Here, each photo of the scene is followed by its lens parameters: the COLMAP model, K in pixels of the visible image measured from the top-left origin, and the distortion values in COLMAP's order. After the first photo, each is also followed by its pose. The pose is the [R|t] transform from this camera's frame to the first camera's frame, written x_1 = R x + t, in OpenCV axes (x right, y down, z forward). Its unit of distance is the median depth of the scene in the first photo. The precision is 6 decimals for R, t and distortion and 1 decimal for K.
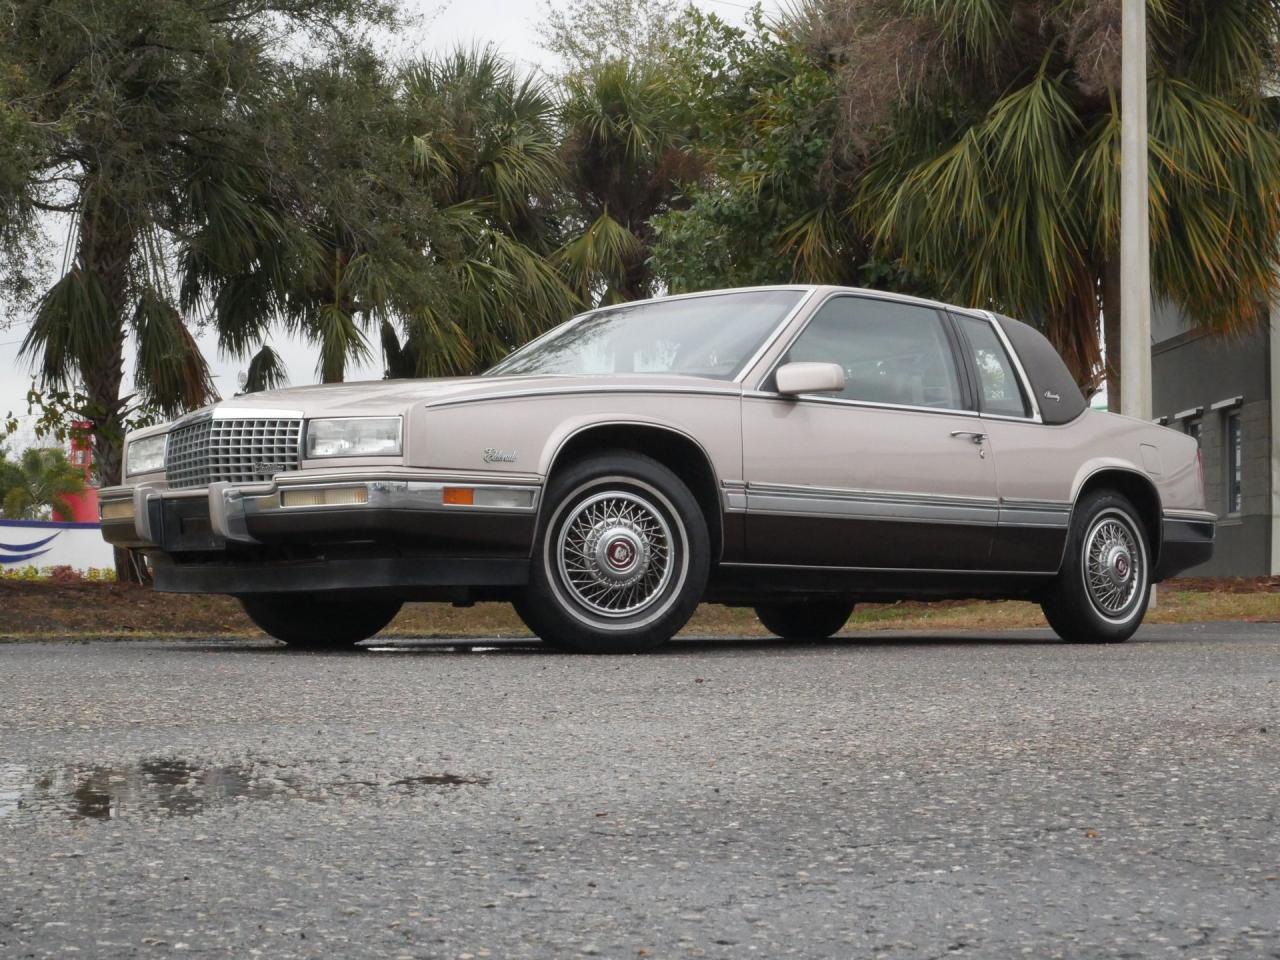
lens RADIAL K [[2039.0, 0, 650.8], [0, 2039.0, 537.2], [0, 0, 1]] dist [-0.043235, 0.000000]
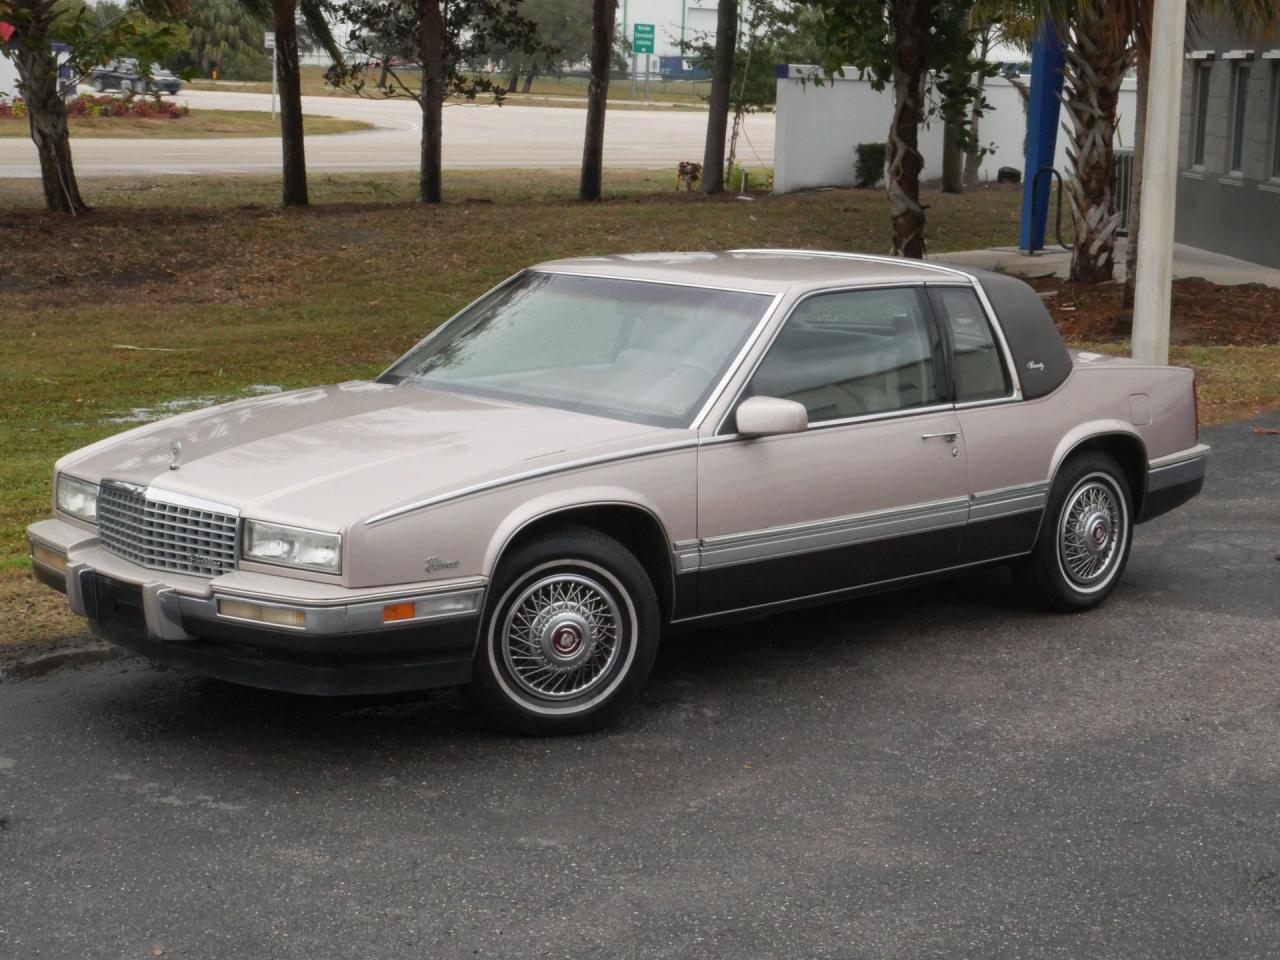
lens RADIAL K [[2249.3, 0, 642.5], [0, 2249.3, 483.2], [0, 0, 1]] dist [0.034477, 0.000000]
pose [[0.999811, 0.019401, 0.000854, 0.017557], [-0.019153, 0.977824, 0.208552, -0.268163], [0.003211, -0.208529, 0.978011, -0.038663]]
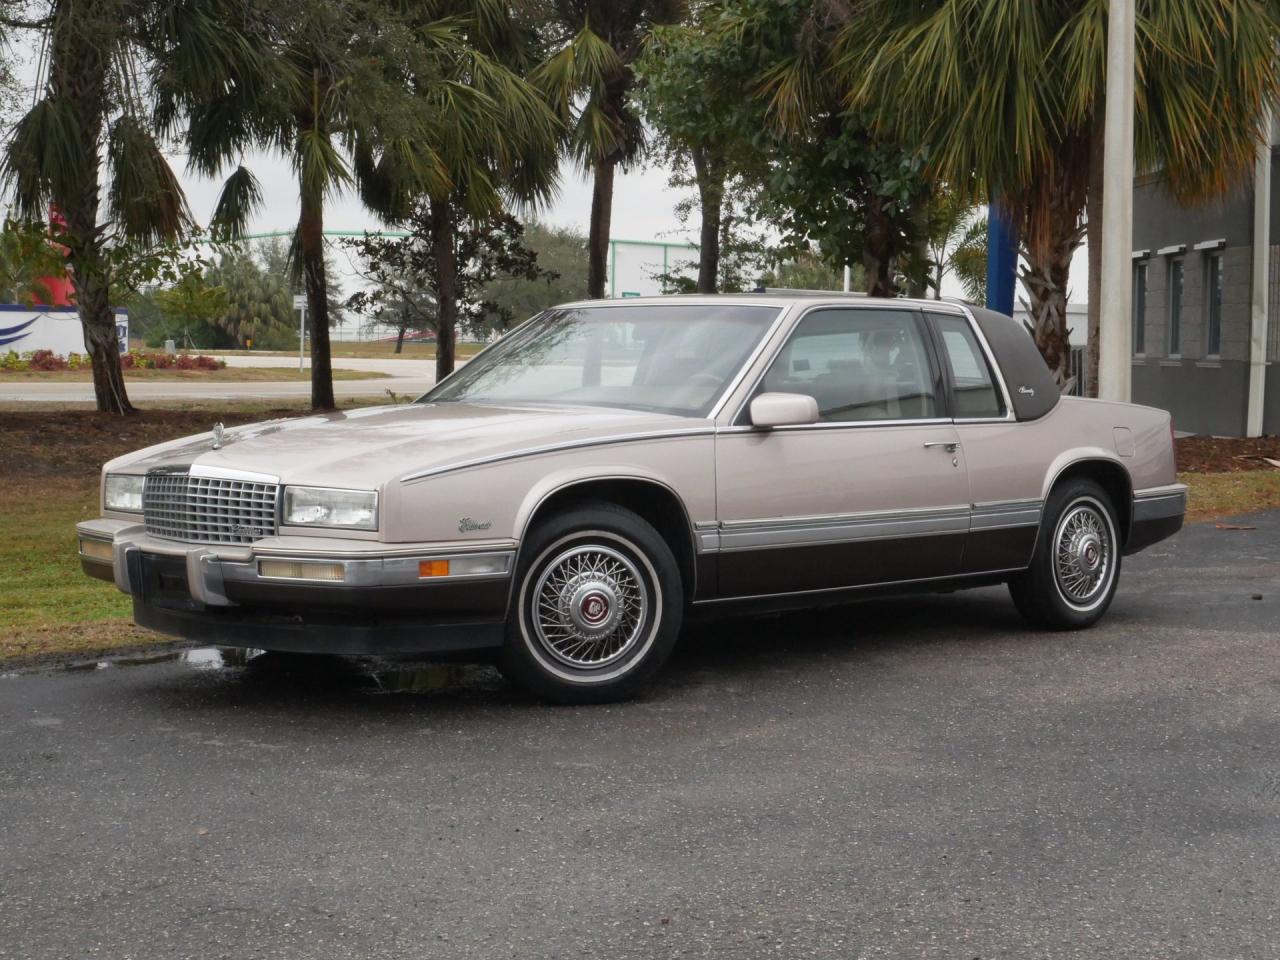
lens RADIAL K [[2024.9, 0, 641.6], [0, 2024.9, 526.9], [0, 0, 1]] dist [-0.002424, 0.000000]
pose [[0.999987, 0.002508, 0.004377, 0.003738], [-0.002995, 0.993353, 0.115069, -0.136380], [-0.004059, -0.115080, 0.993348, 0.001395]]
